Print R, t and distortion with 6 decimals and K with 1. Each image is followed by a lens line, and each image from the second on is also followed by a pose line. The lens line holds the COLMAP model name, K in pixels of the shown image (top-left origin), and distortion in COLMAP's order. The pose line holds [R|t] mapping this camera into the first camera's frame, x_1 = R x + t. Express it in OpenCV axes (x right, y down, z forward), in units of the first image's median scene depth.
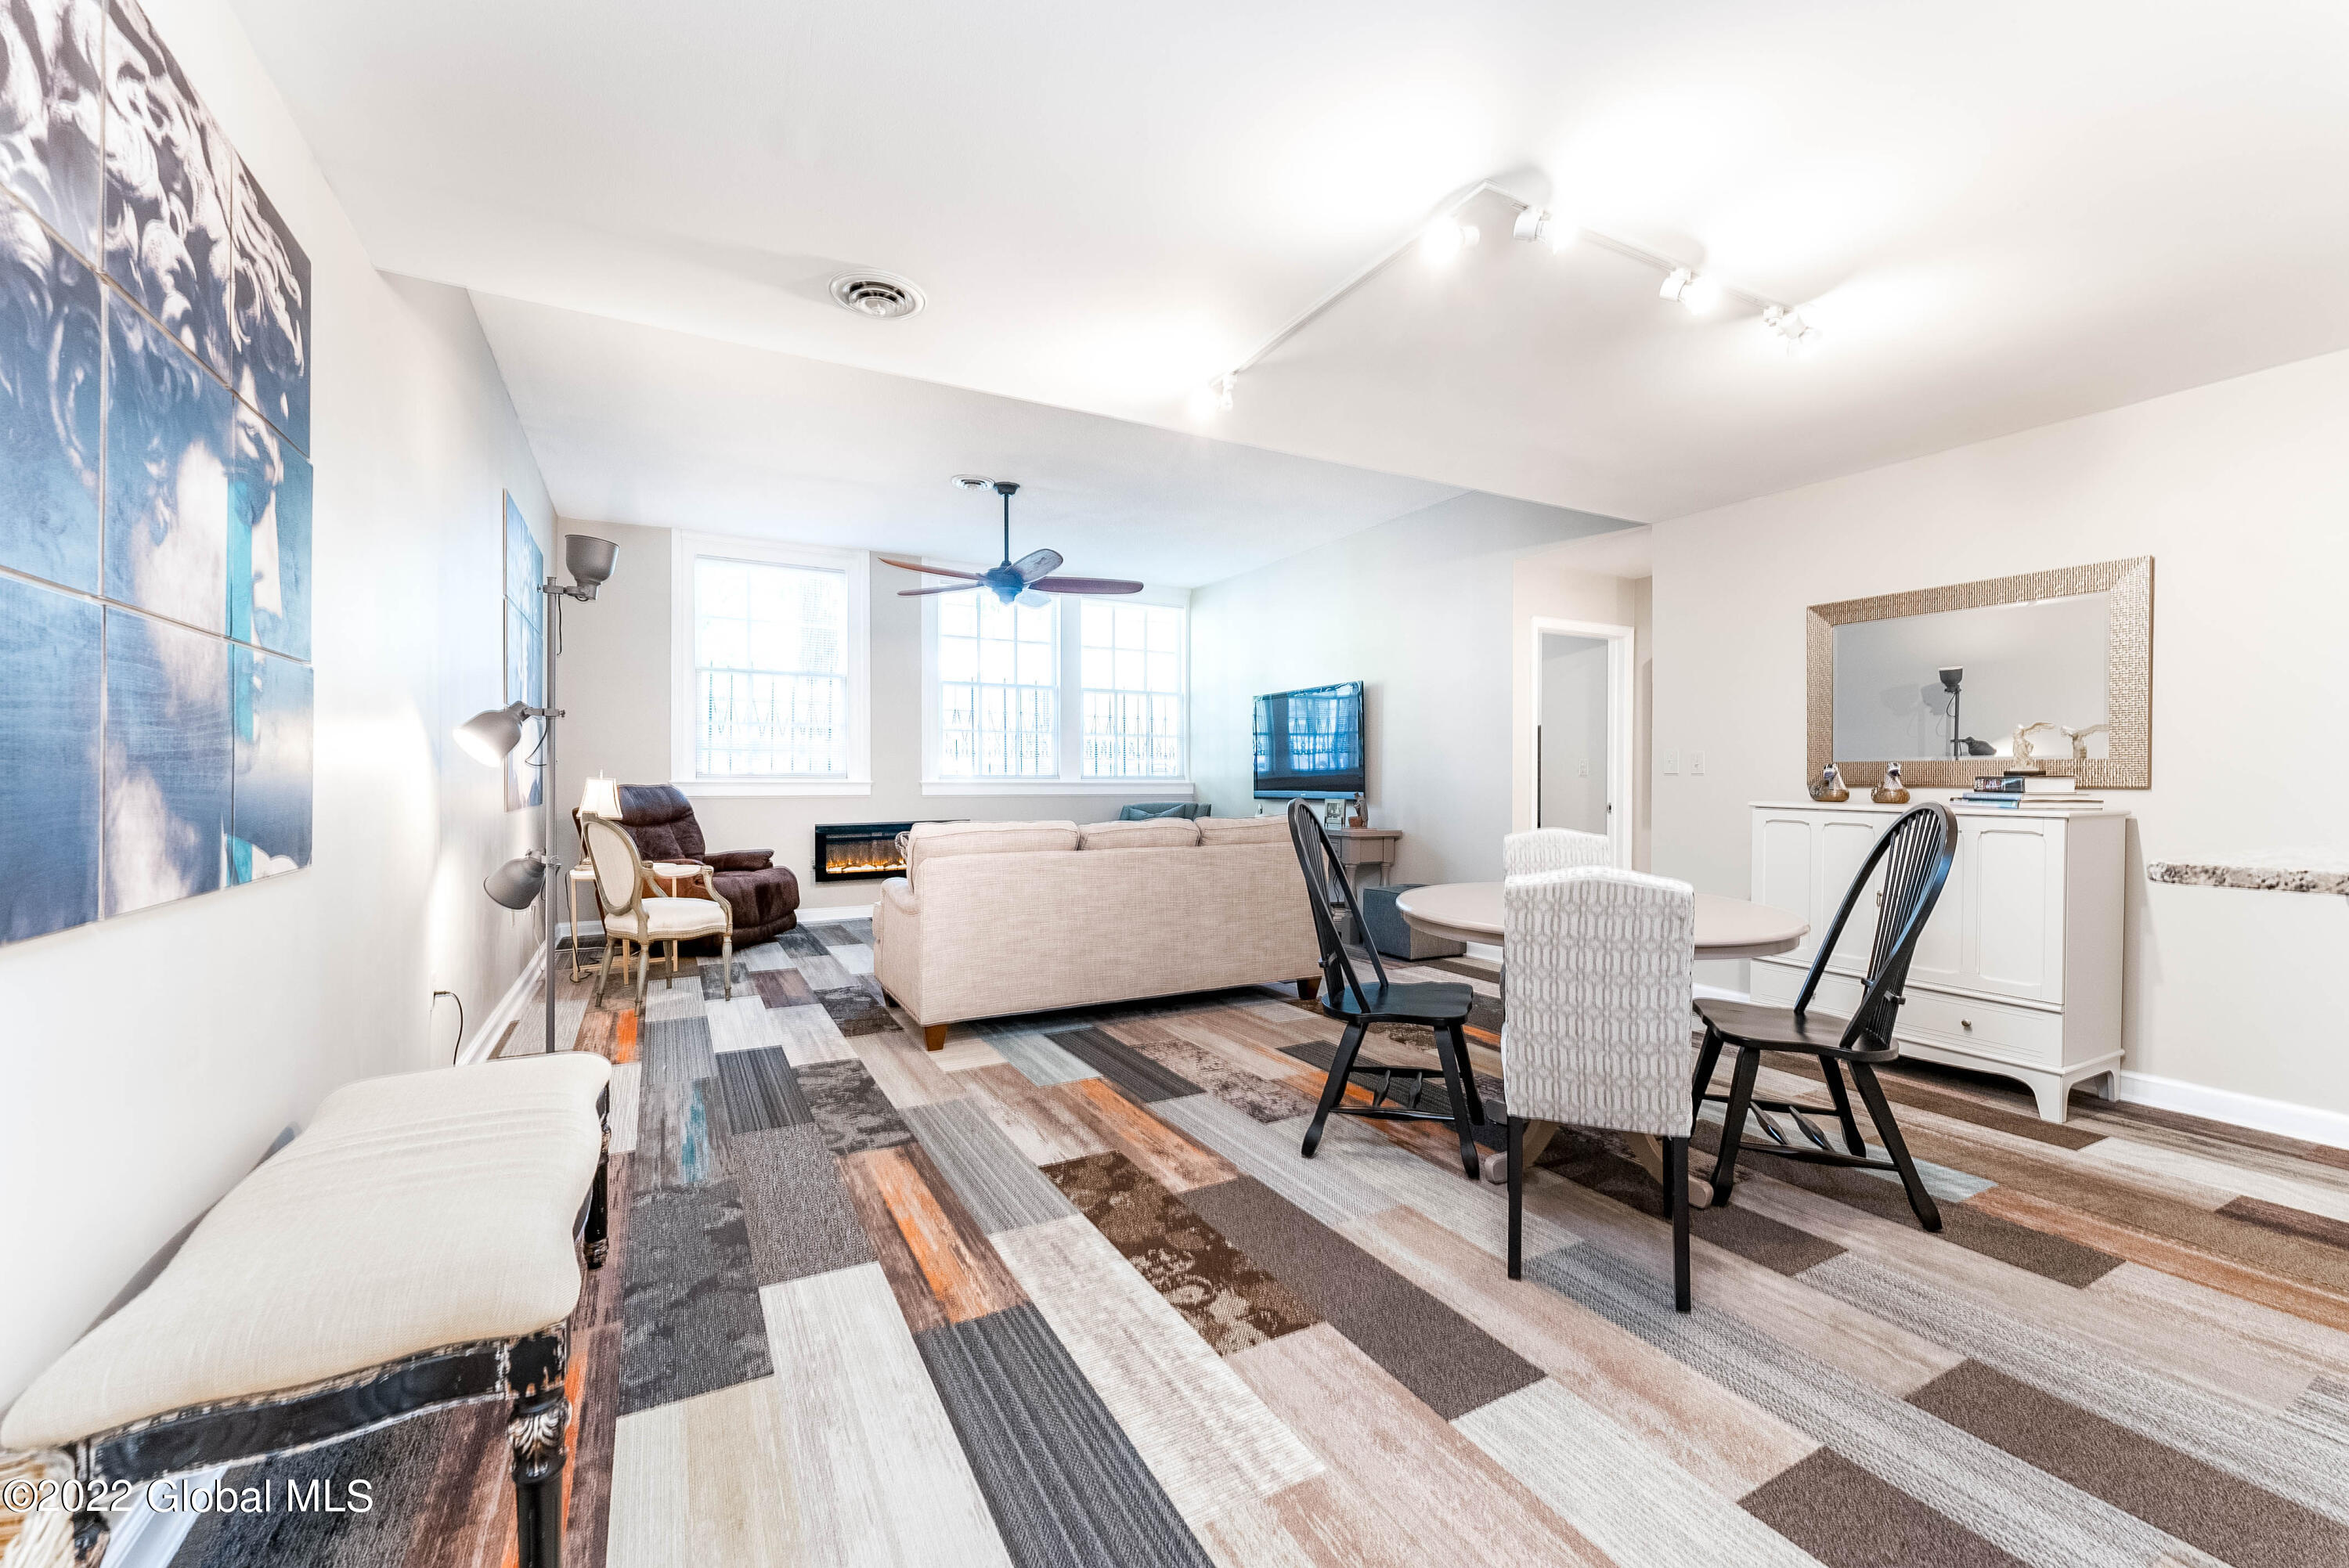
lens RADIAL K [[913.8, 0, 1177.2], [0, 913.8, 818.0], [0, 0, 1]] dist [0.001476, 0.000176]
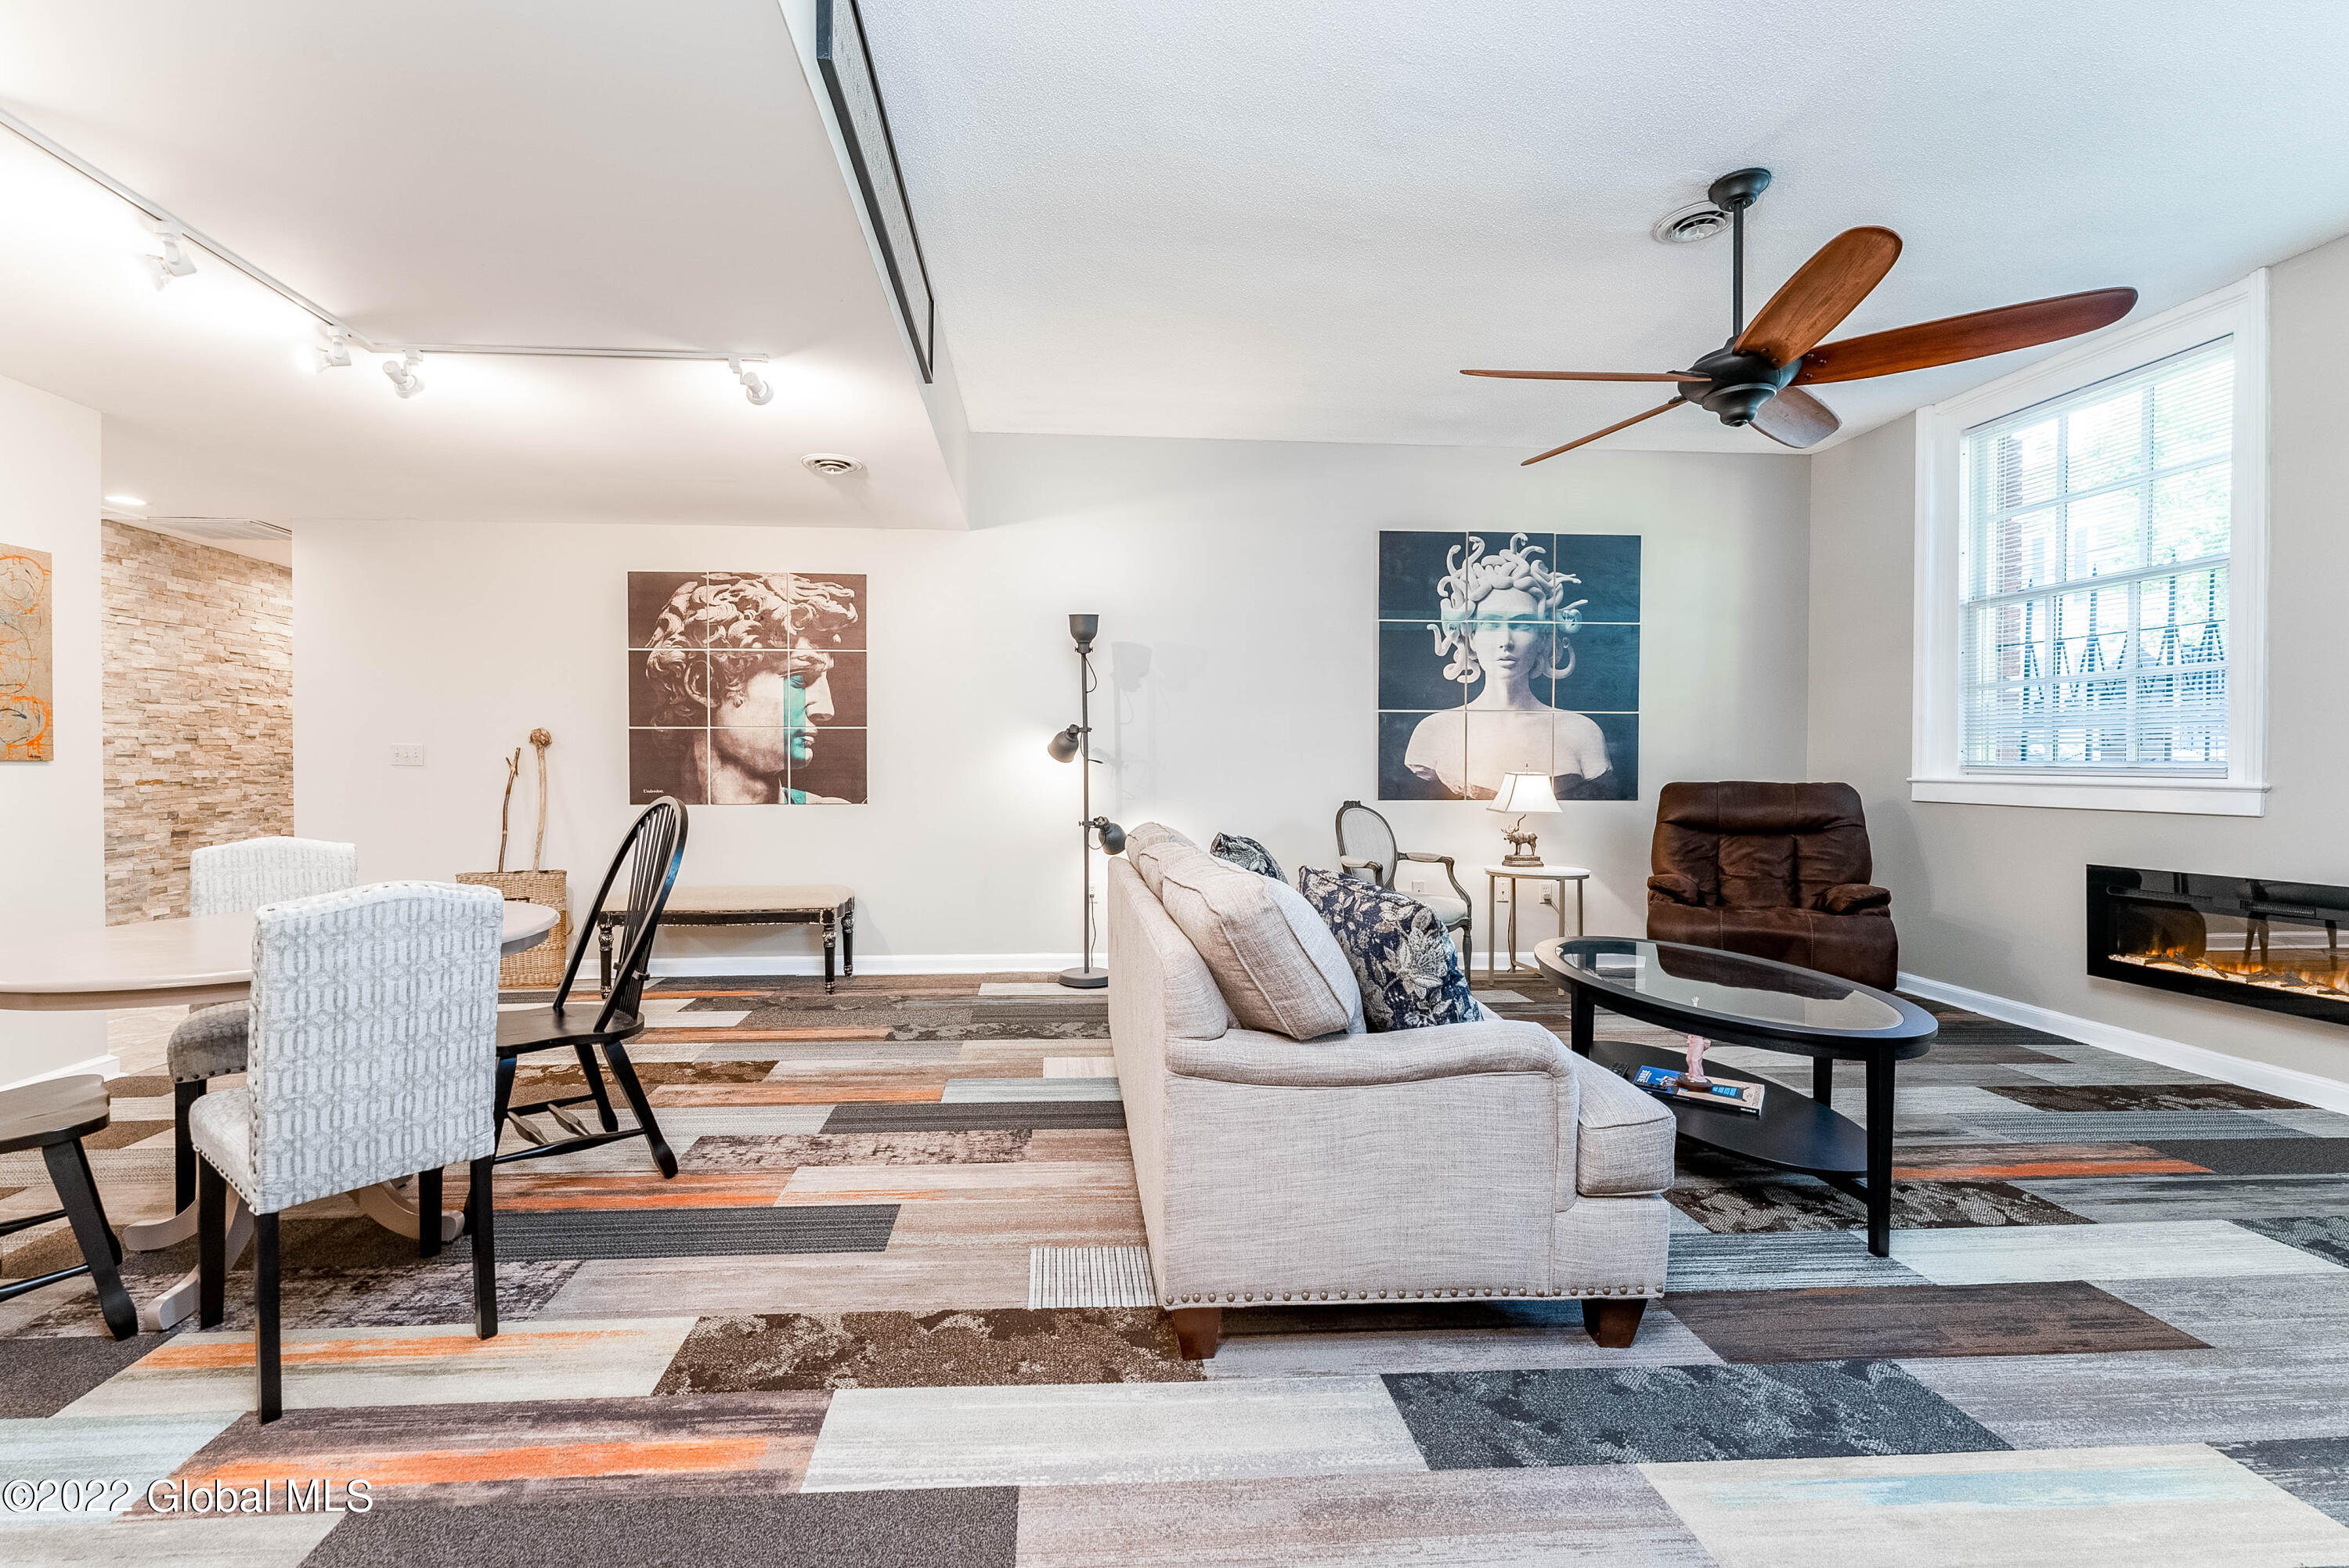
lens RADIAL K [[1010.4, 0, 1111.1], [0, 1010.4, 770.1], [0, 0, 1]] dist [0.001330, 0.000278]
pose [[-0.421958, 0.003128, -0.906610, 0.863147], [-0.042088, 0.998848, 0.023035, -0.086385], [0.905638, 0.047878, -0.421340, 1.798815]]
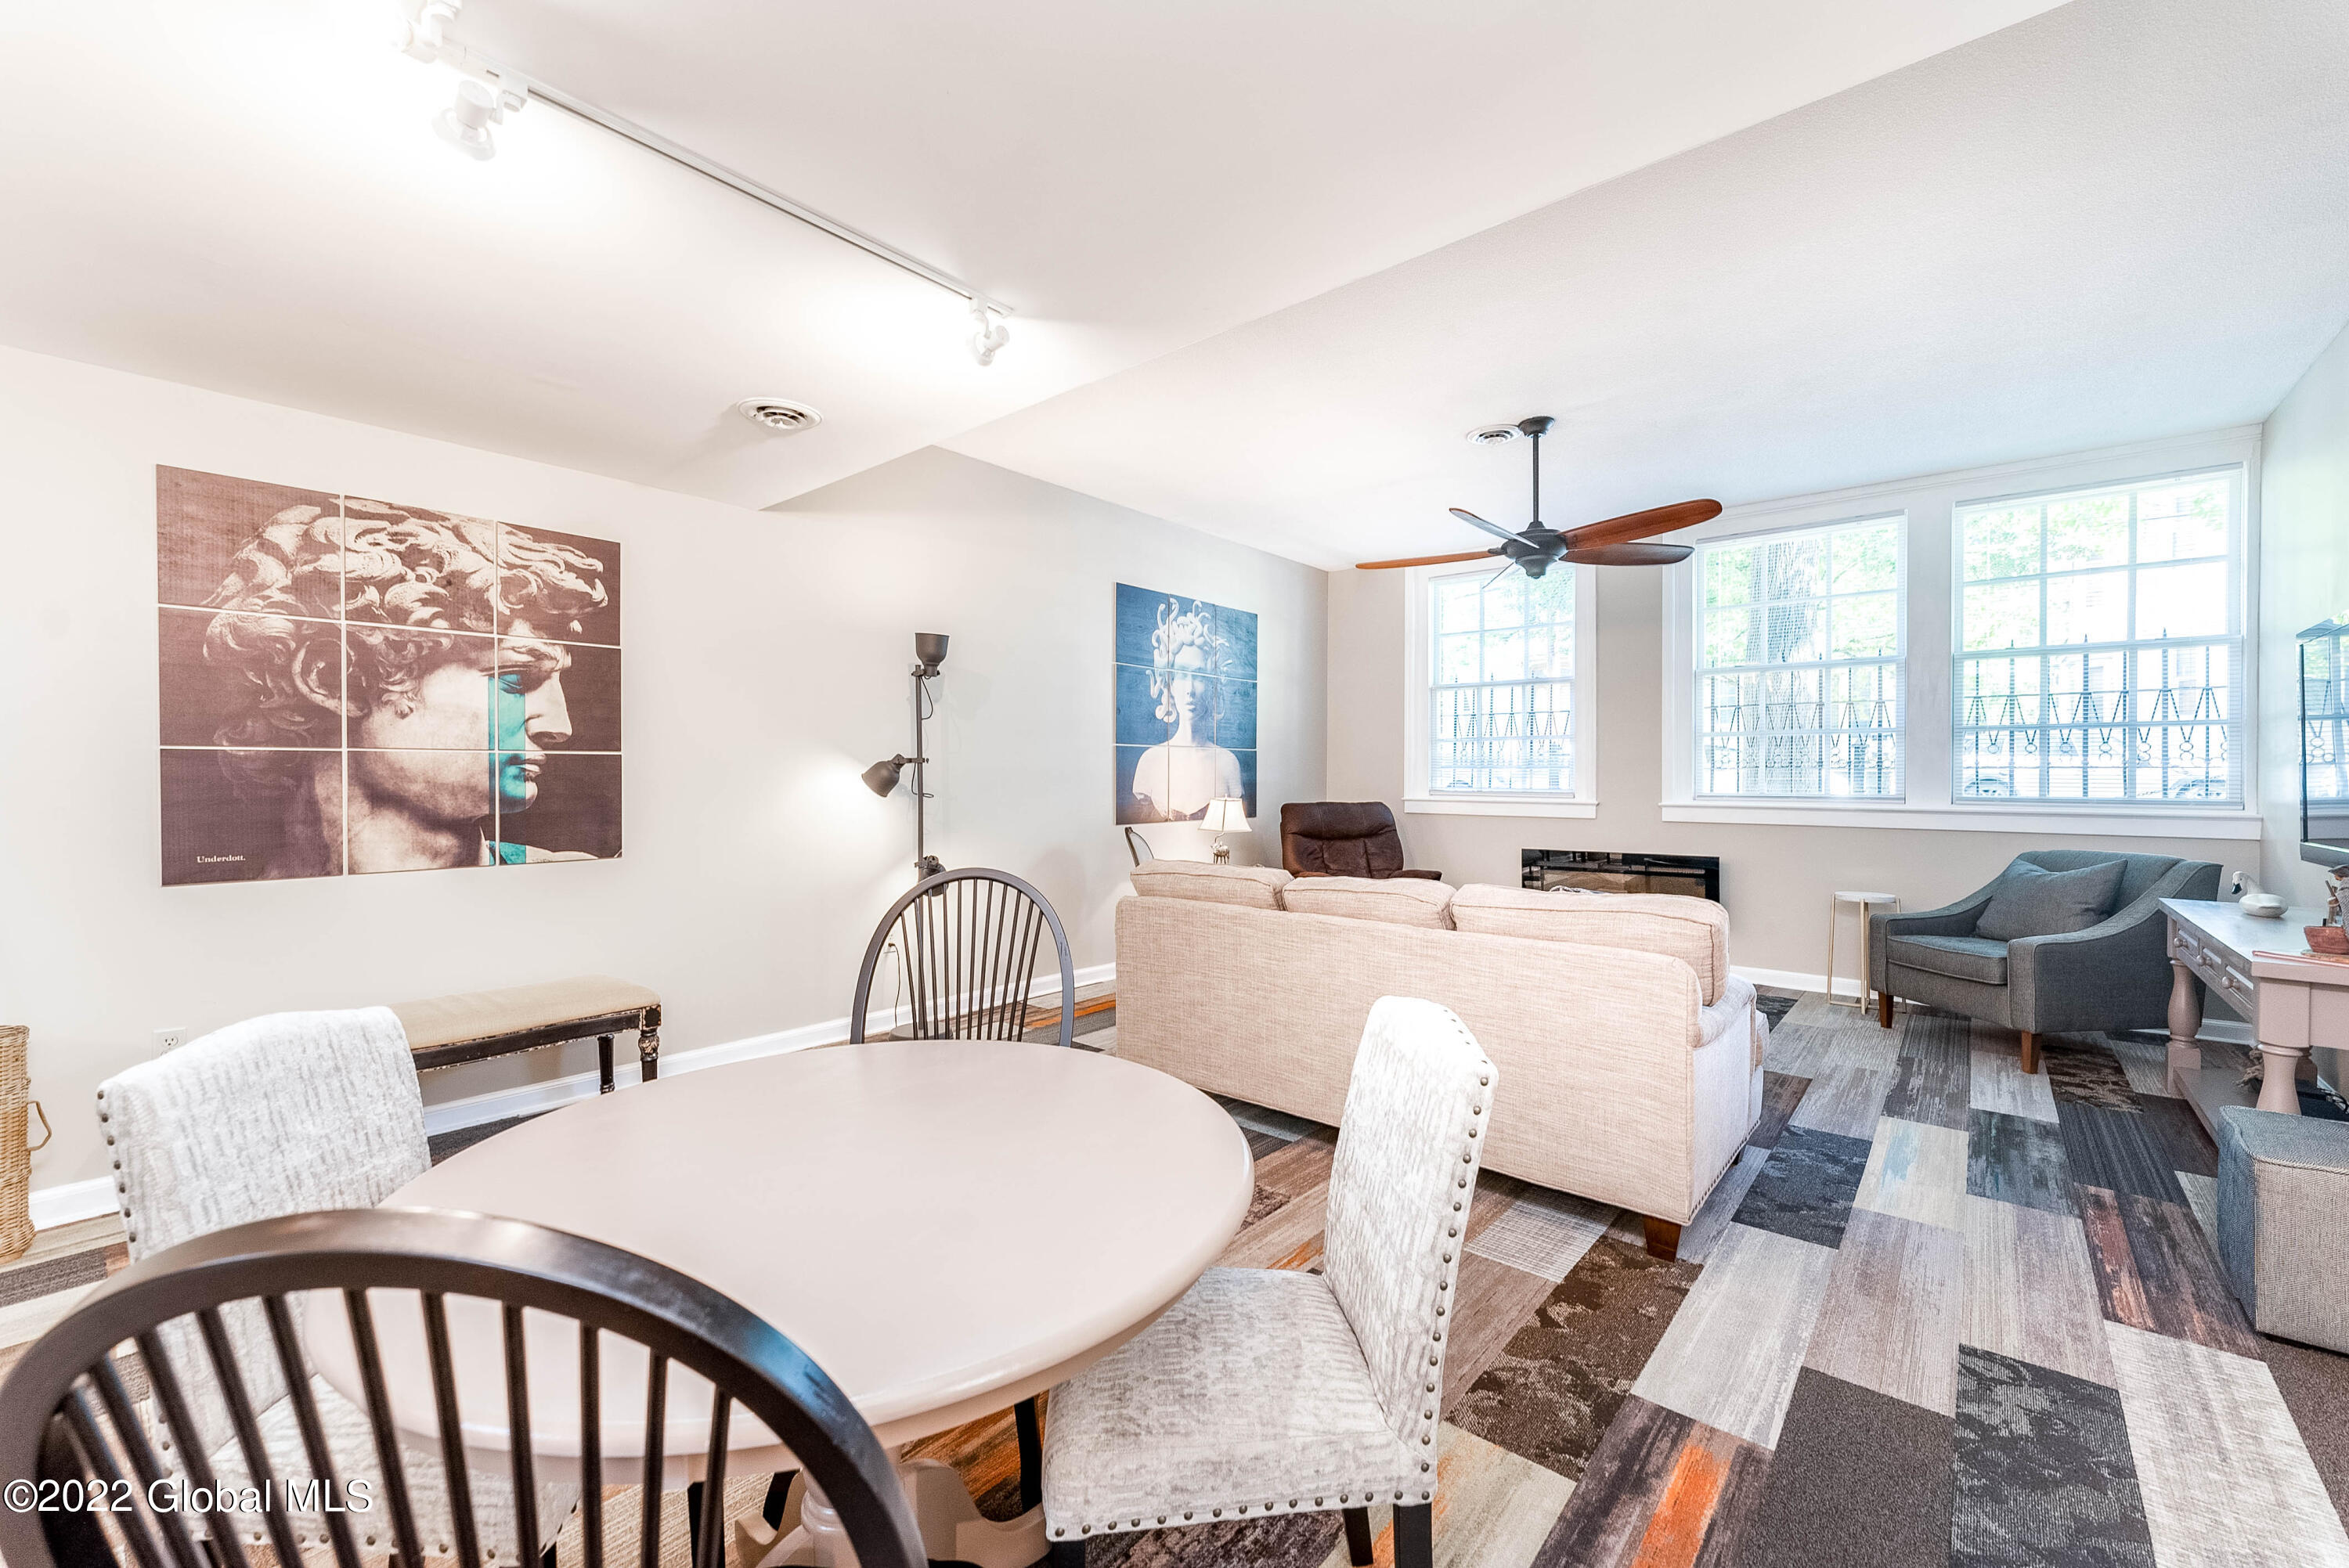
lens RADIAL K [[972.7, 0, 1206.4], [0, 972.7, 780.9], [0, 0, 1]] dist [-0.000340, 0.000418]
pose [[0.382484, 0.004367, -0.923952, 0.874402], [-0.041887, 0.999043, -0.012618, -0.081956], [0.923012, 0.043528, 0.382301, 0.850877]]
